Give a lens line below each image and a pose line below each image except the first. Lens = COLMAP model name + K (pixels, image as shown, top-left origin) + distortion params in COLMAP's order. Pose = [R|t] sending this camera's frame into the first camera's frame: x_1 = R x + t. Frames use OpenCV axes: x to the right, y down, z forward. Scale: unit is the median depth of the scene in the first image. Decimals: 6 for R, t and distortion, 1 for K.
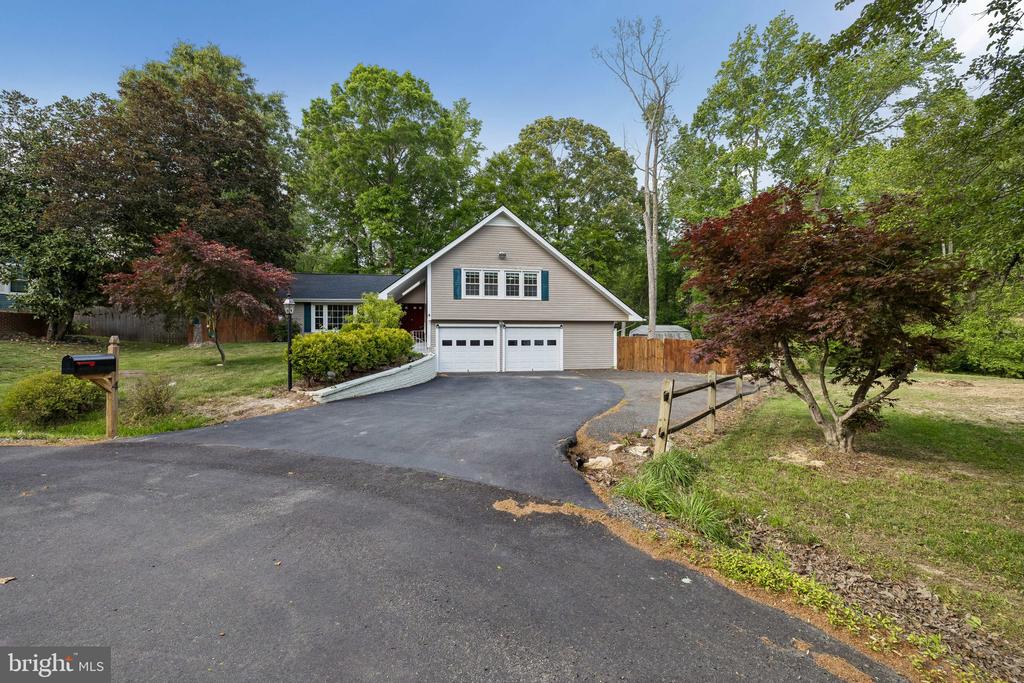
lens RADIAL K [[429.3, 0, 512.0], [0, 429.3, 341.5], [0, 0, 1]] dist [-0.000185, -0.000106]
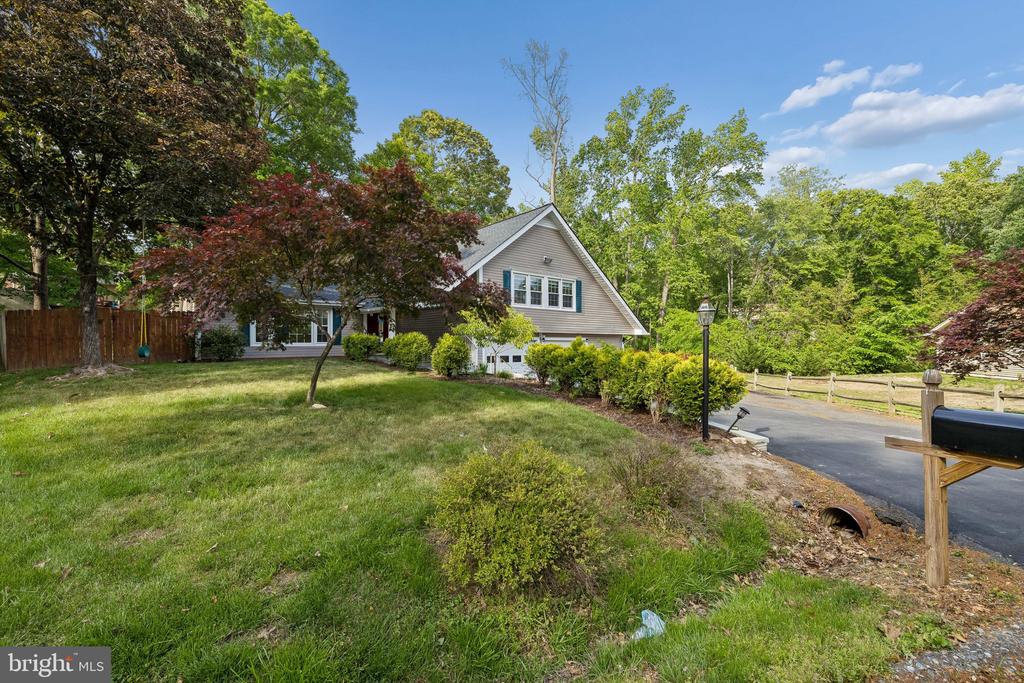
lens RADIAL K [[429.3, 0, 512.0], [0, 429.3, 341.5], [0, 0, 1]] dist [-0.000185, -0.000106]
pose [[0.860414, 0.001703, 0.509592, -0.298891], [0.010700, 0.999714, -0.021408, -0.007625], [-0.509483, 0.023873, 0.860150, 0.152691]]
